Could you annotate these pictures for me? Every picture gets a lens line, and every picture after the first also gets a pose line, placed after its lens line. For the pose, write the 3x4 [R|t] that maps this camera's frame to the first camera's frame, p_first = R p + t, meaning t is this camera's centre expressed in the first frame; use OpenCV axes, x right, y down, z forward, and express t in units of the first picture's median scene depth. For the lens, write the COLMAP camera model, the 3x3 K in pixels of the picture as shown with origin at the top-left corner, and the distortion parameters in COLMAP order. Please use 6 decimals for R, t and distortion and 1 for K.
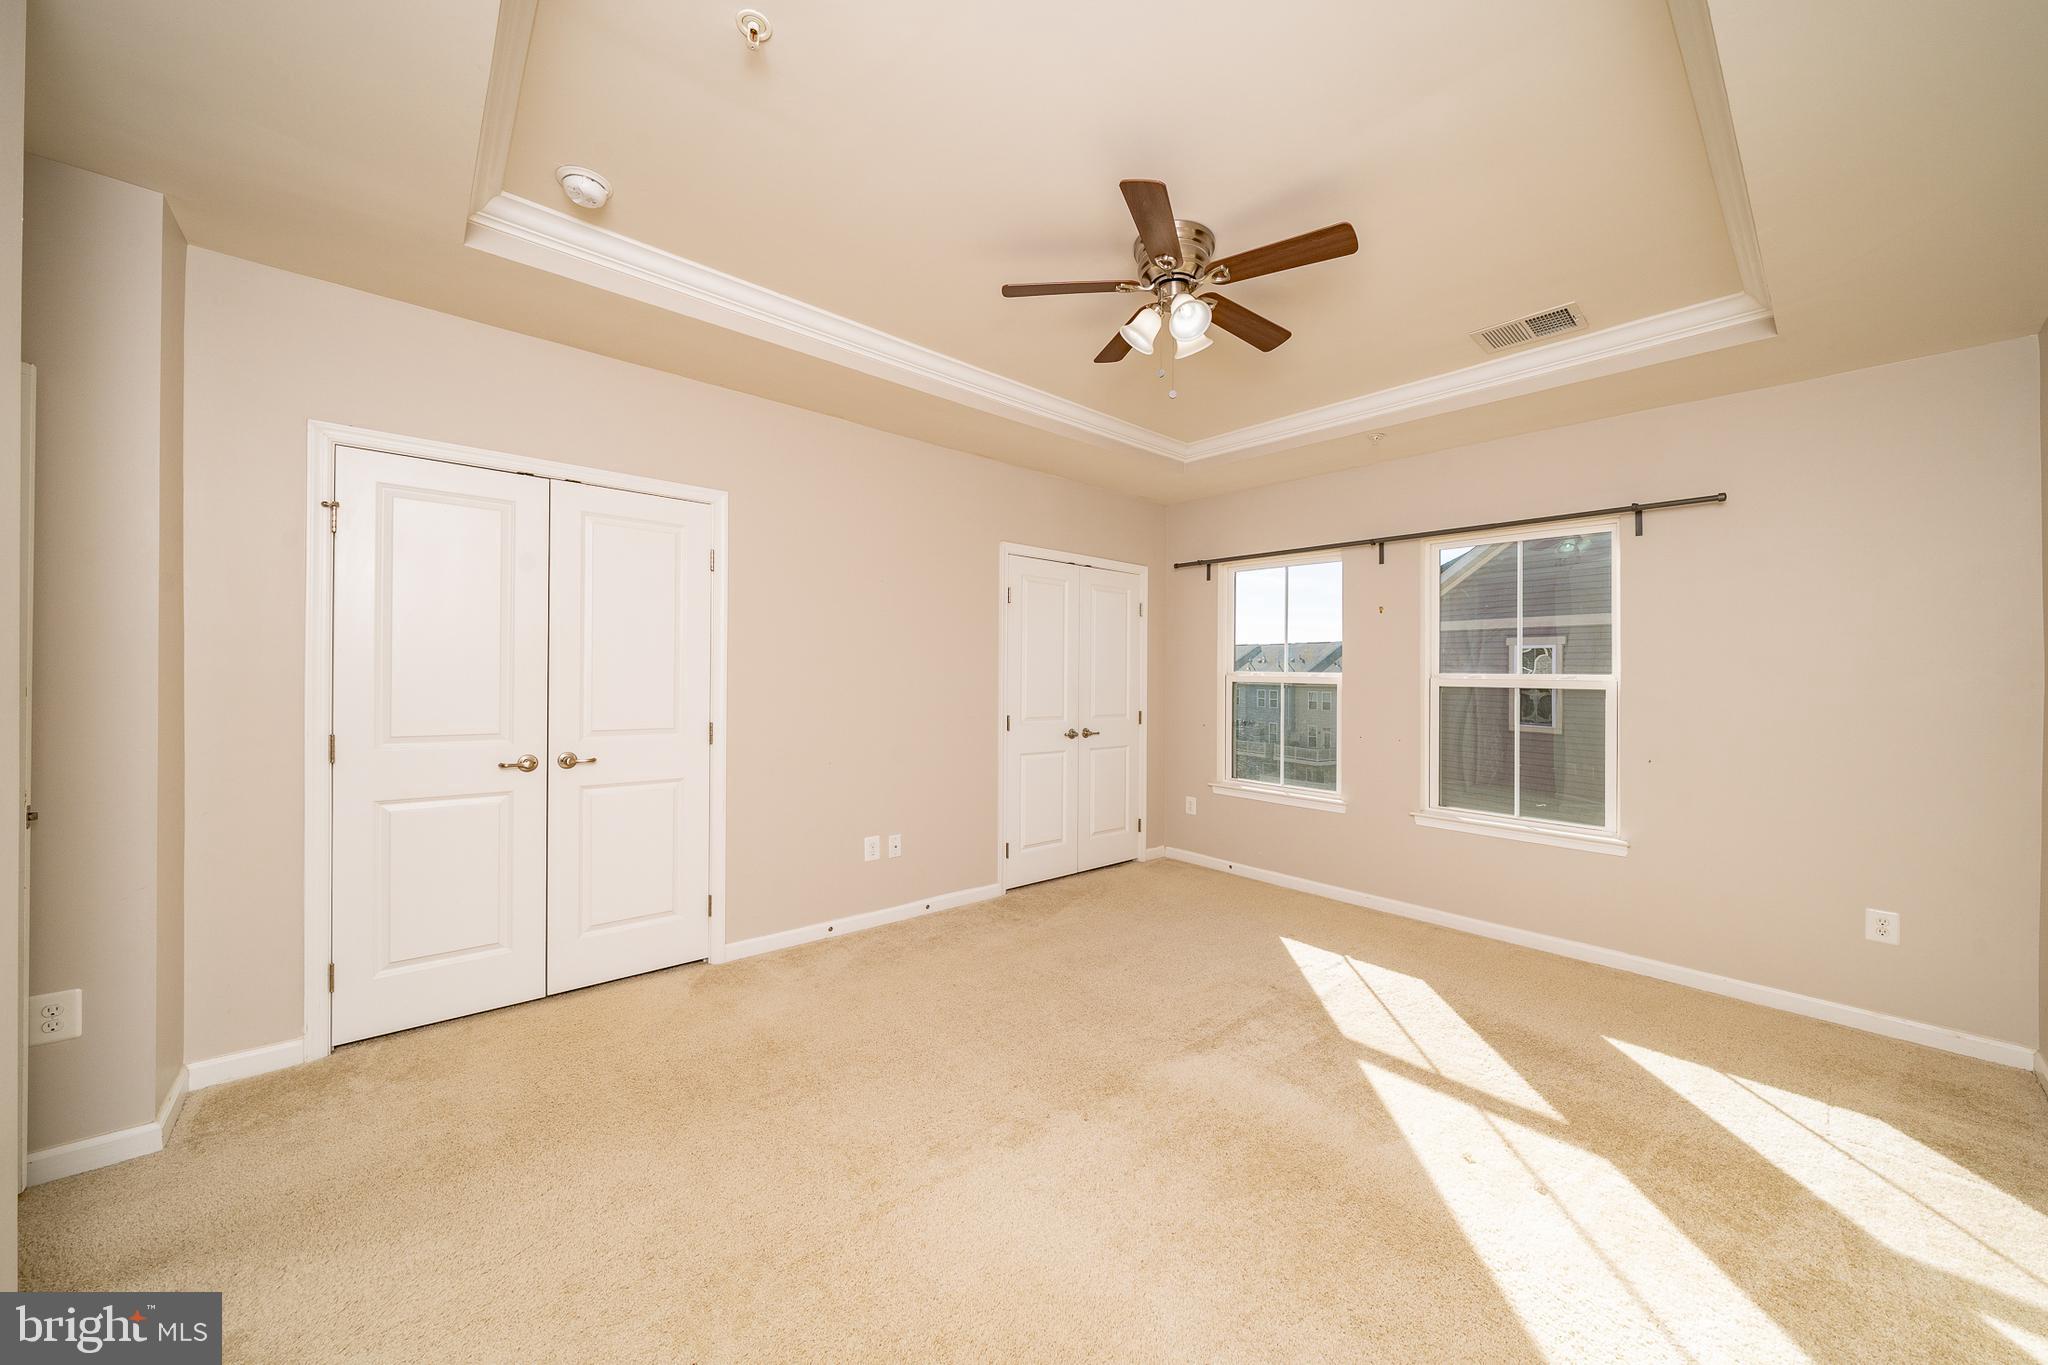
lens RADIAL K [[733.6, 0, 1023.3], [0, 733.6, 672.6], [0, 0, 1]] dist [-0.005906, -0.000073]
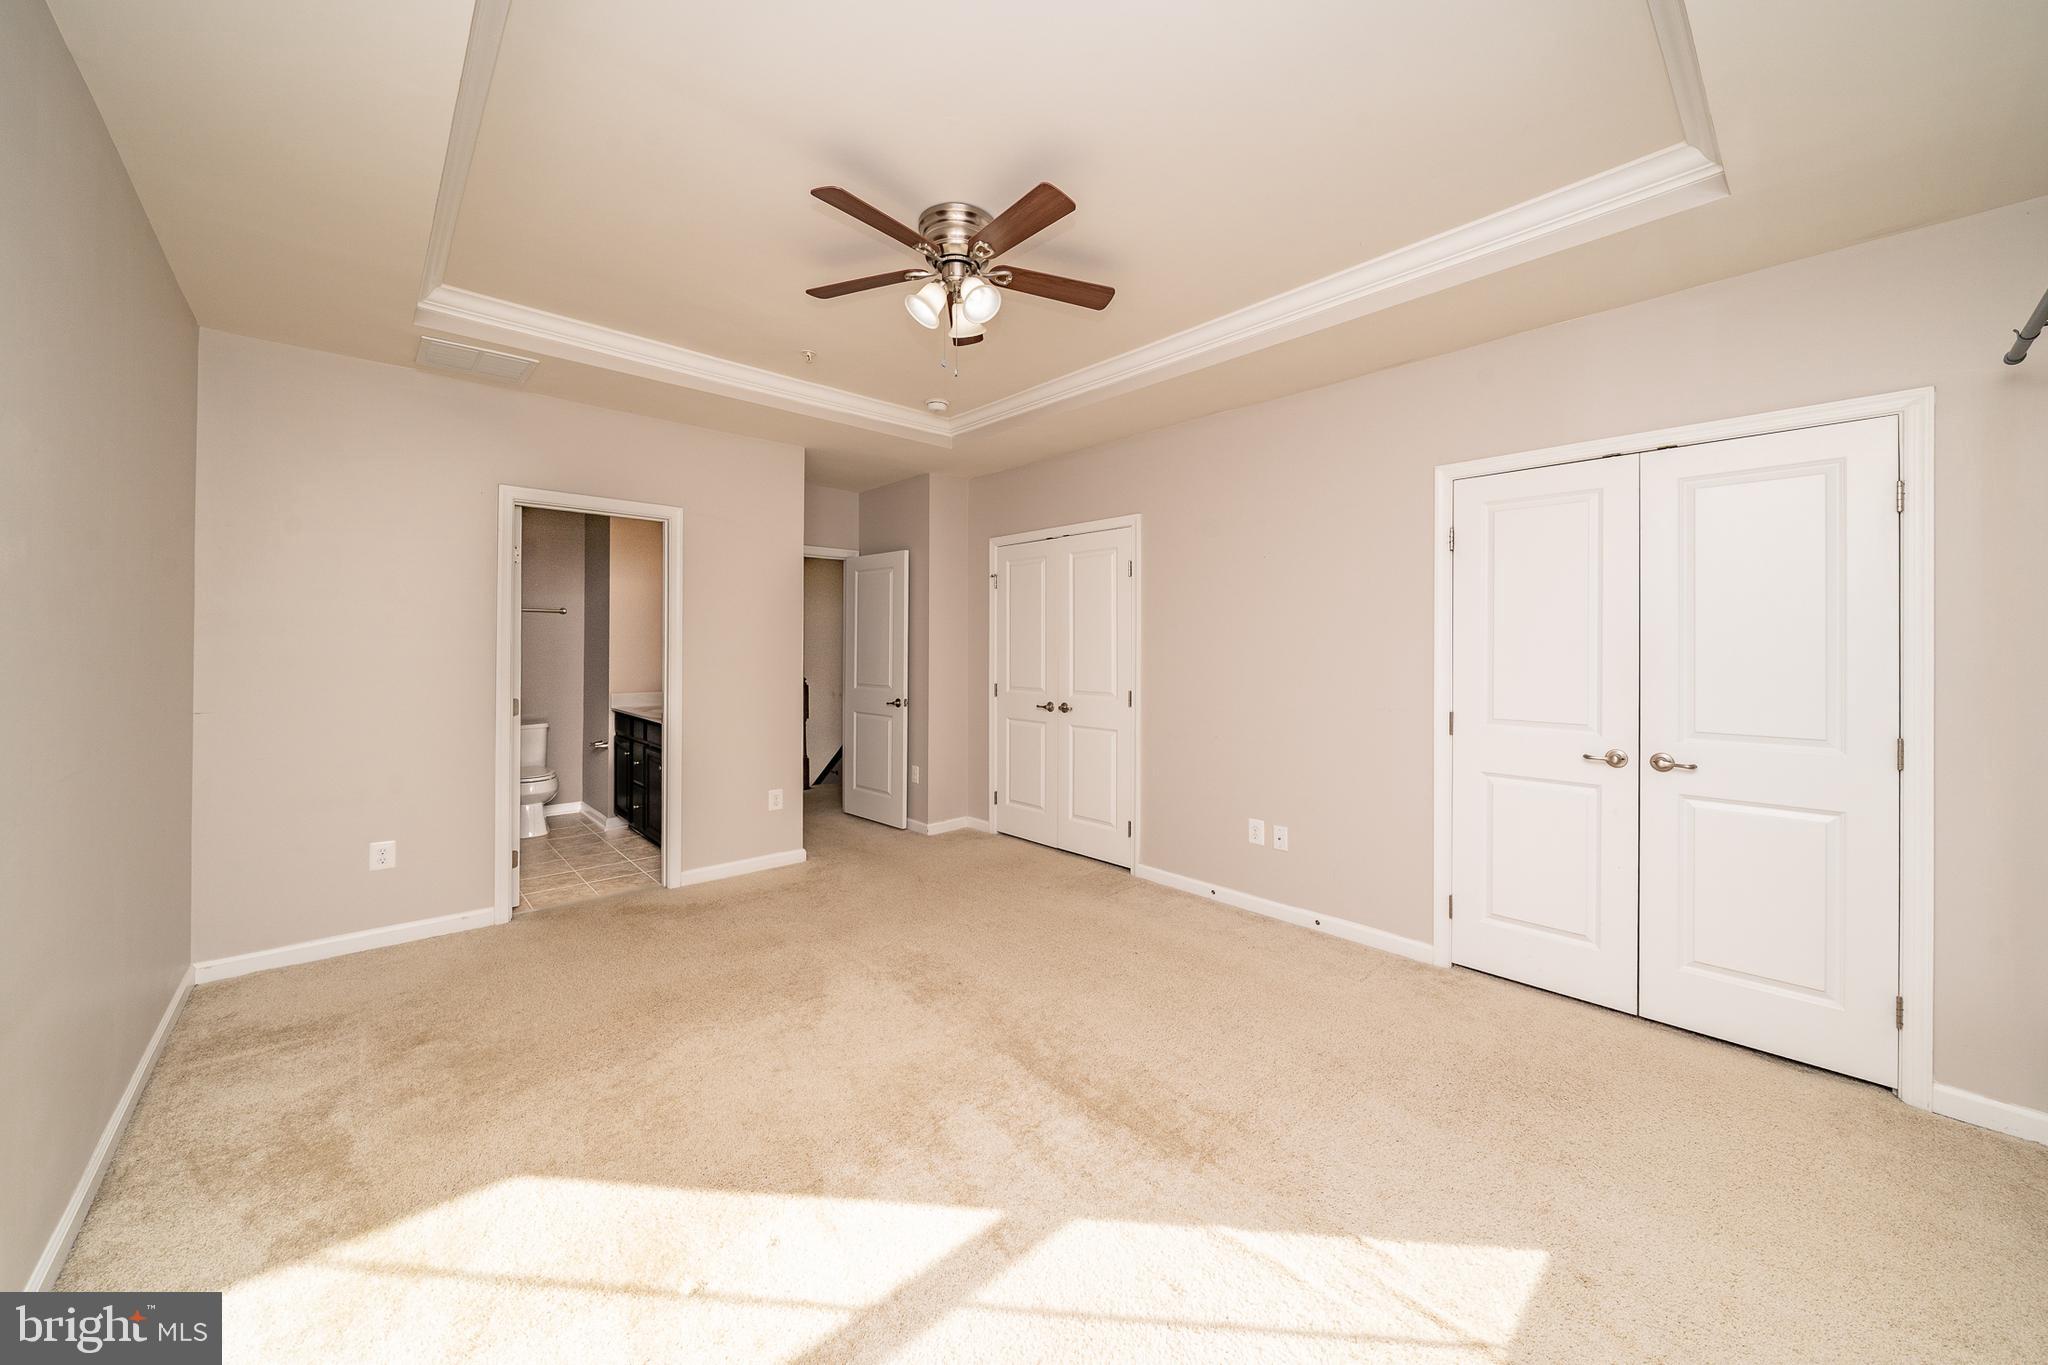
lens RADIAL K [[737.2, 0, 1041.4], [0, 737.2, 658.2], [0, 0, 1]] dist [-0.001746, -0.000088]
pose [[0.029788, -0.008479, -0.999520, 0.700884], [-0.005326, 0.999948, -0.008641, 0.016625], [0.999542, 0.005581, 0.029741, 0.621160]]
